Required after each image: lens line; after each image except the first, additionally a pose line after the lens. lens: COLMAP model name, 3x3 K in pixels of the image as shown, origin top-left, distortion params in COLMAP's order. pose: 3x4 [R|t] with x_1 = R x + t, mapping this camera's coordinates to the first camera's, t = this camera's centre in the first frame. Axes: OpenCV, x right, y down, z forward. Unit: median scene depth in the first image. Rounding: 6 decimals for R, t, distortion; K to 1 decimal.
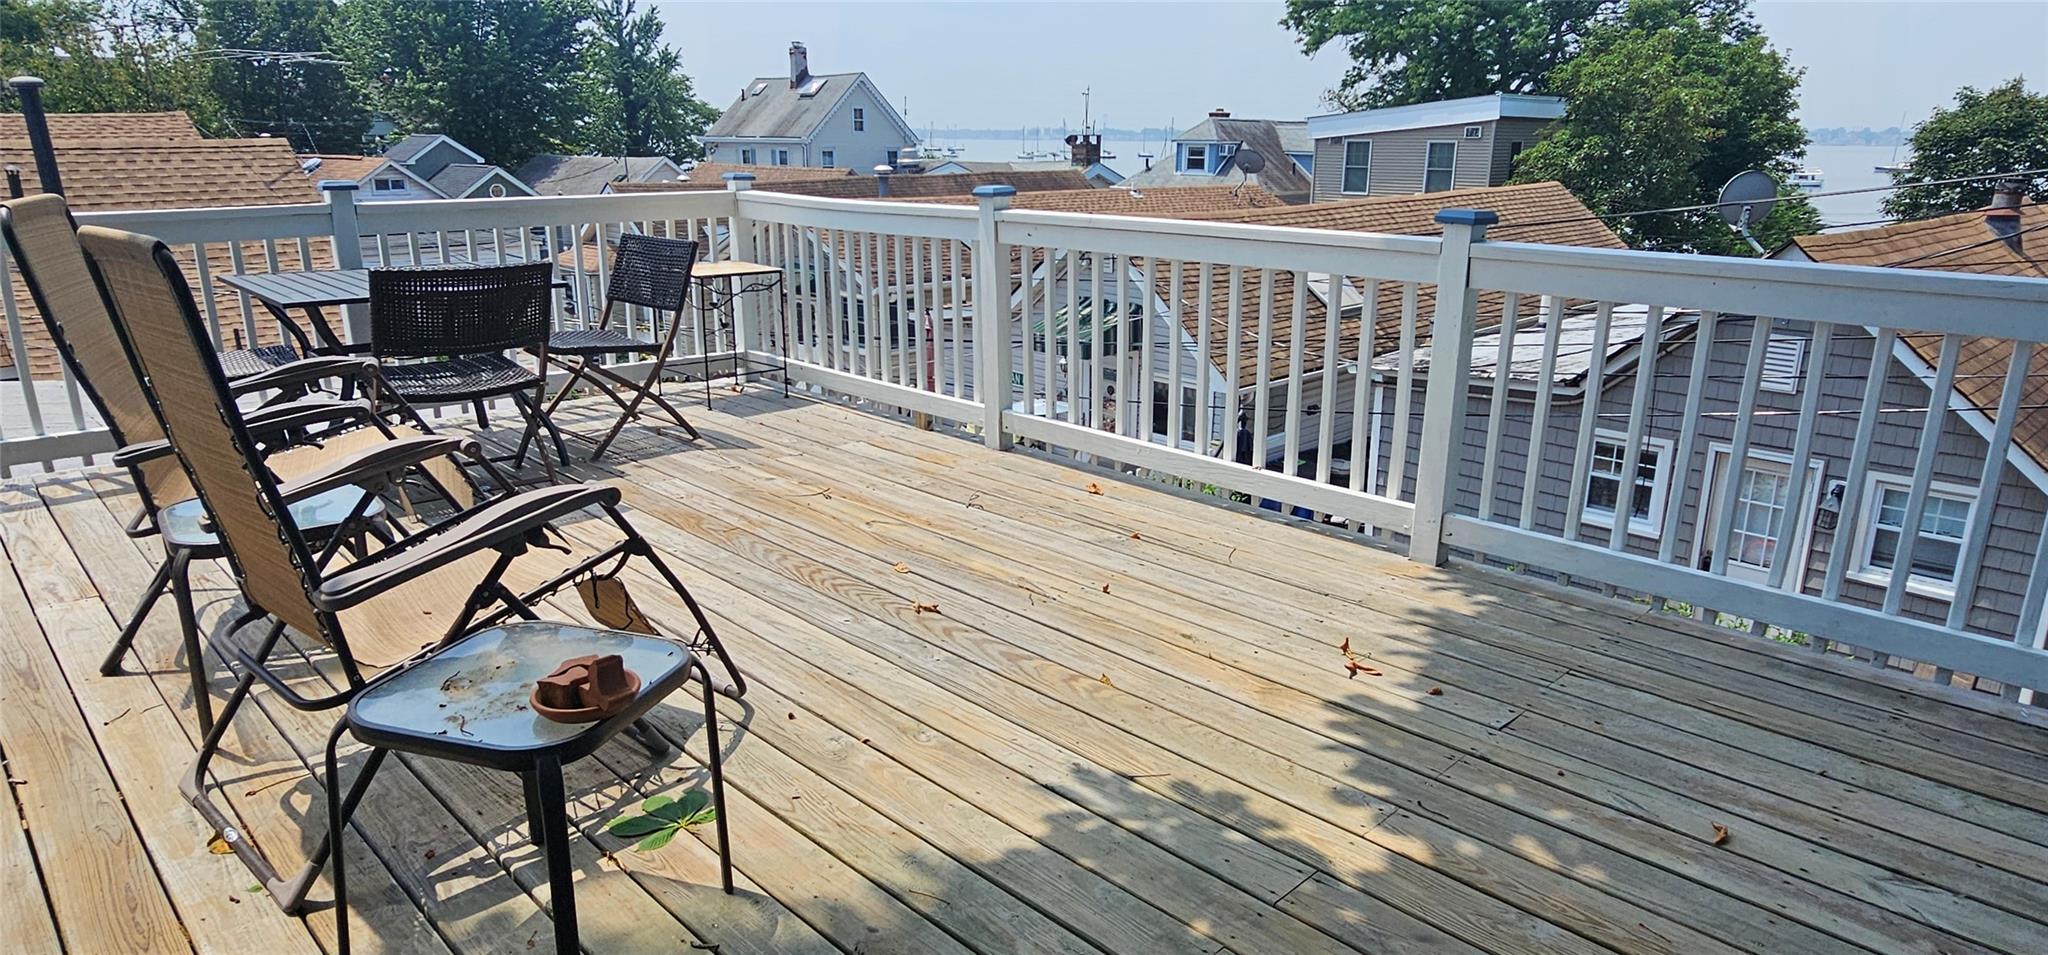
lens RADIAL K [[1172.5, 0, 1031.6], [0, 1172.5, 473.4], [0, 0, 1]] dist [-0.002842, -0.002437]
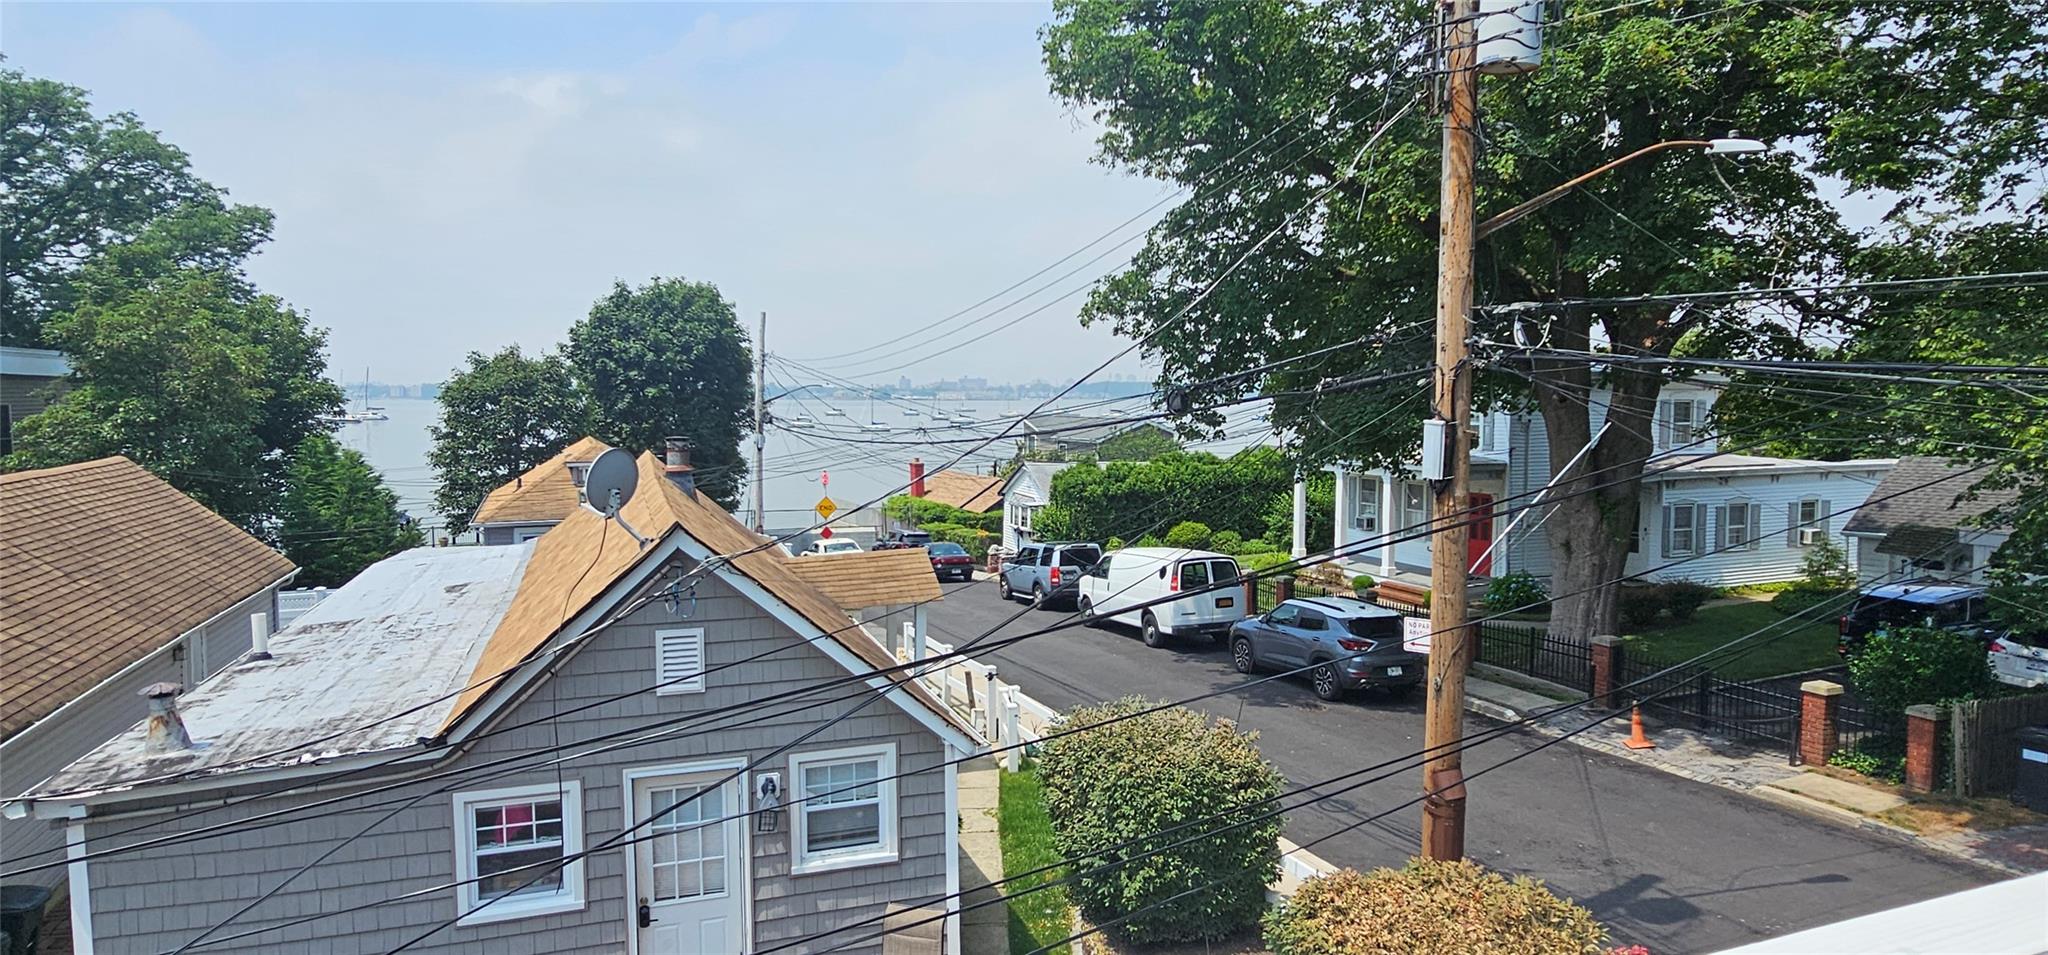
lens RADIAL K [[1172.5, 0, 1031.6], [0, 1172.5, 473.4], [0, 0, 1]] dist [-0.002842, -0.002437]
pose [[0.404635, -0.064785, 0.912181, -0.012200], [0.253964, 0.966211, -0.044034, -0.037982], [-0.878506, 0.249478, 0.407415, 0.117336]]
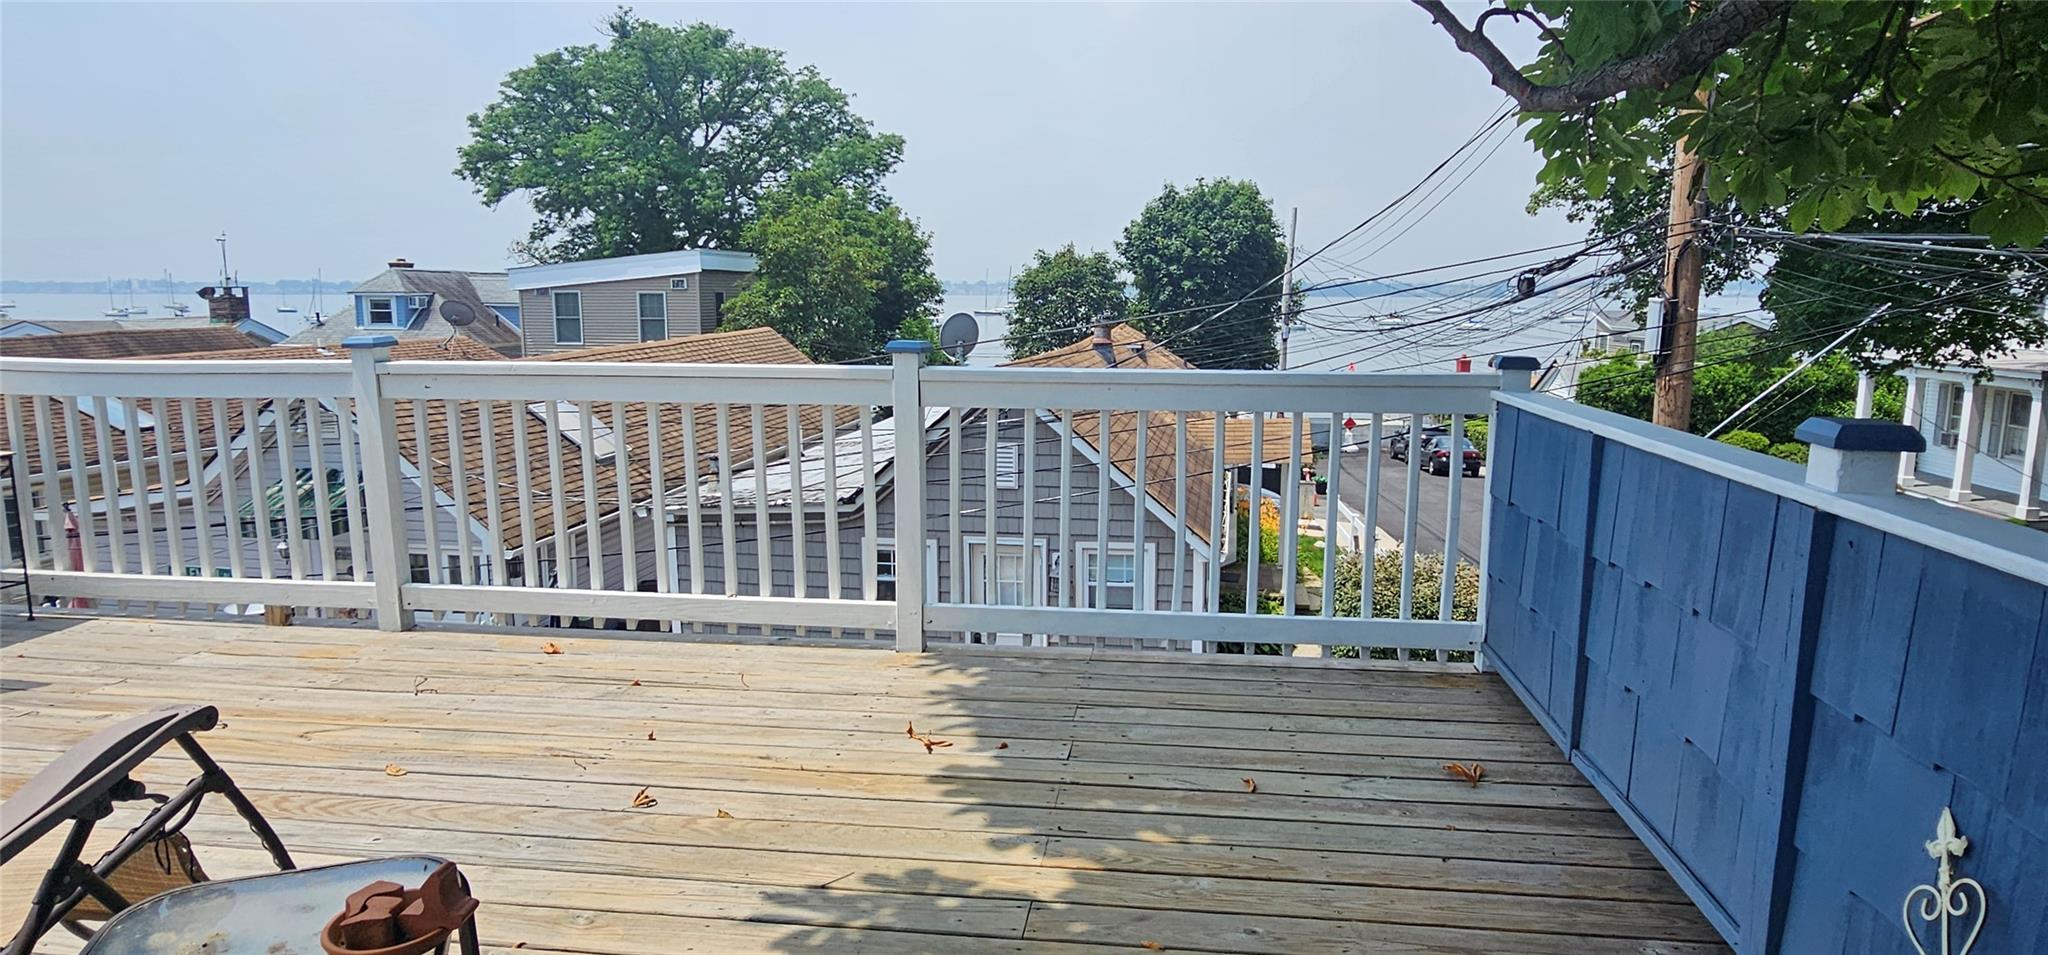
lens RADIAL K [[1172.5, 0, 1031.6], [0, 1172.5, 473.4], [0, 0, 1]] dist [-0.002842, -0.002437]
pose [[0.791694, -0.096019, 0.603325, -0.025178], [0.169647, 0.983284, -0.066124, 0.000279], [-0.586890, 0.154703, 0.794749, 0.001823]]
